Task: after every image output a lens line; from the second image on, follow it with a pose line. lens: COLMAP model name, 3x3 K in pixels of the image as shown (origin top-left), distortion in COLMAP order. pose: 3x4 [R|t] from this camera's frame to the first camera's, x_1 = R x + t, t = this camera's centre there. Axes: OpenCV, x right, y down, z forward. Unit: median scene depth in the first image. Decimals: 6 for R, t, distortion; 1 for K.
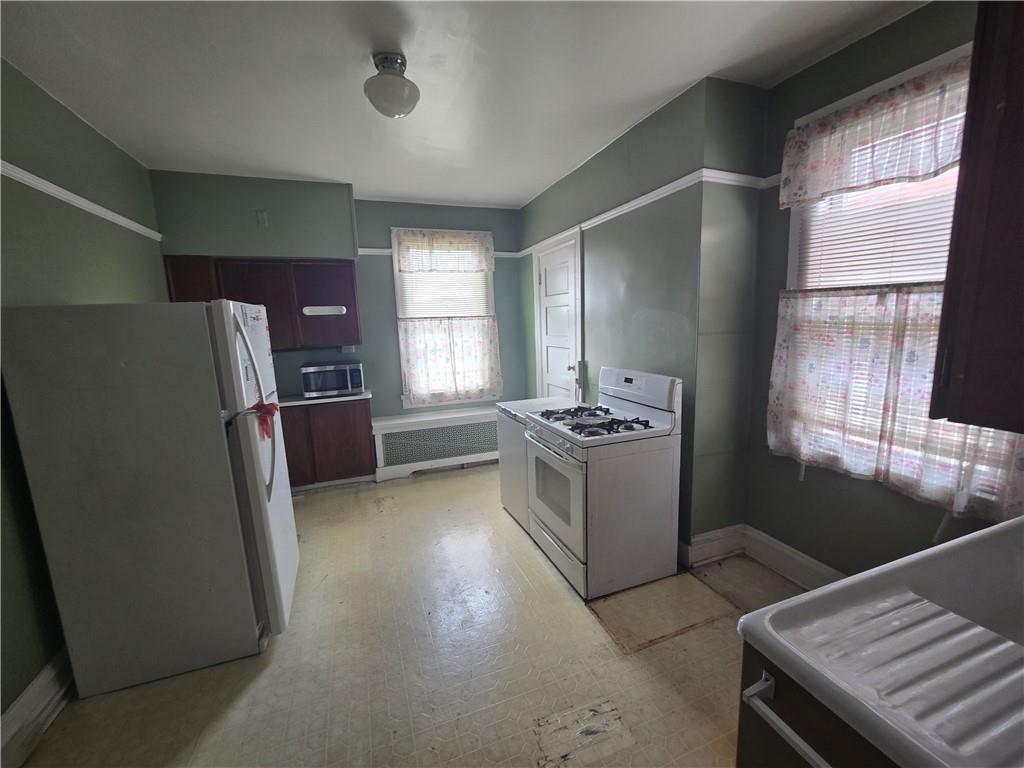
lens RADIAL K [[430.4, 0, 507.4], [0, 430.4, 385.9], [0, 0, 1]] dist [-0.001545, 0.000916]
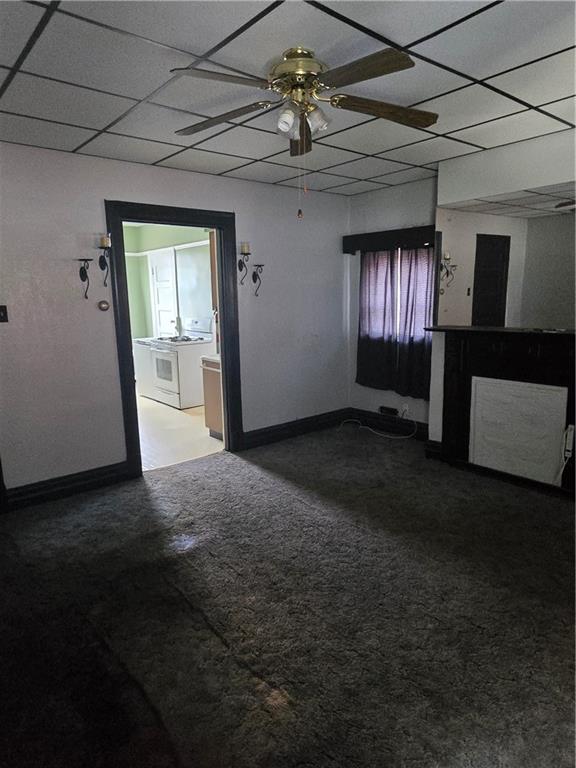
lens RADIAL K [[494.7, 0, 284.9], [0, 494.7, 381.6], [0, 0, 1]] dist [-0.001355, 0.001579]
pose [[0.942408, -0.045508, 0.331354, -0.177801], [0.038588, 0.998878, 0.027436, 0.277125], [-0.332231, -0.013069, 0.943107, -1.830689]]
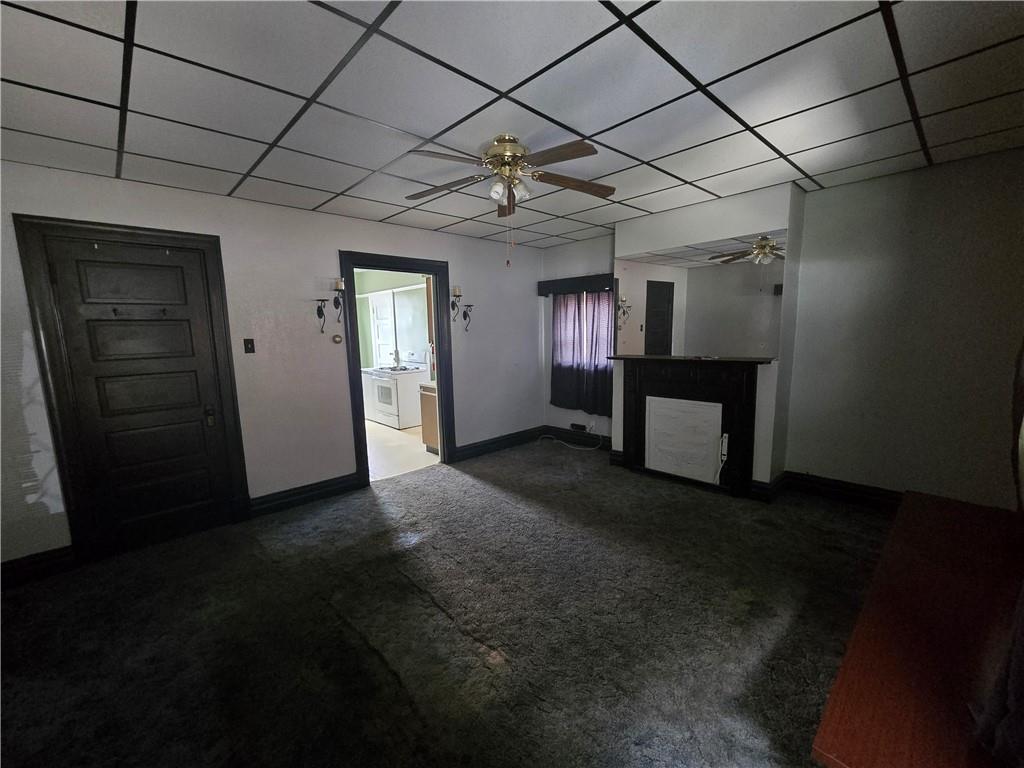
lens RADIAL K [[430.4, 0, 513.8], [0, 430.4, 388.9], [0, 0, 1]] dist [-0.001545, 0.000916]
pose [[0.918851, -0.040868, 0.392483, -0.216475], [0.049195, 0.998727, -0.011177, 0.290868], [-0.391526, 0.029578, 0.919692, -1.874507]]
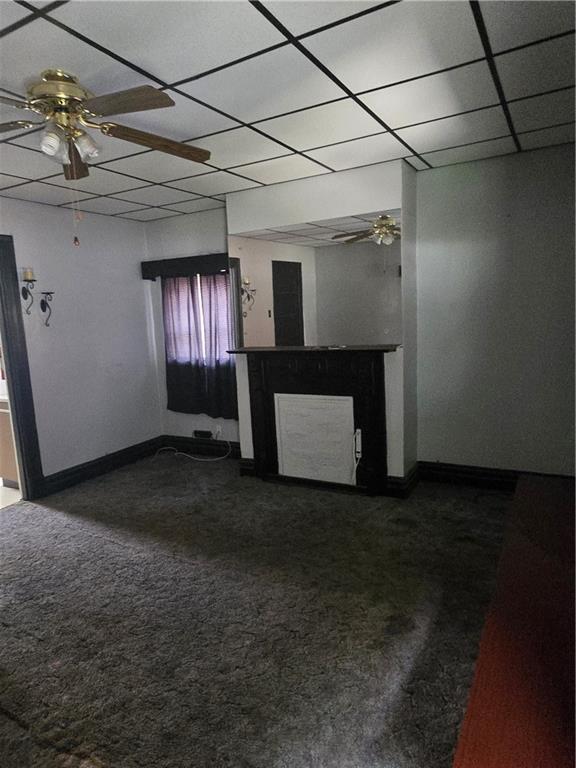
lens RADIAL K [[494.7, 0, 287.0], [0, 494.7, 382.5], [0, 0, 1]] dist [-0.001355, 0.001579]
pose [[0.755849, -0.098816, 0.647246, -0.147509], [0.119320, 0.992781, 0.012229, 0.273878], [-0.643781, 0.067986, 0.762183, -1.853013]]
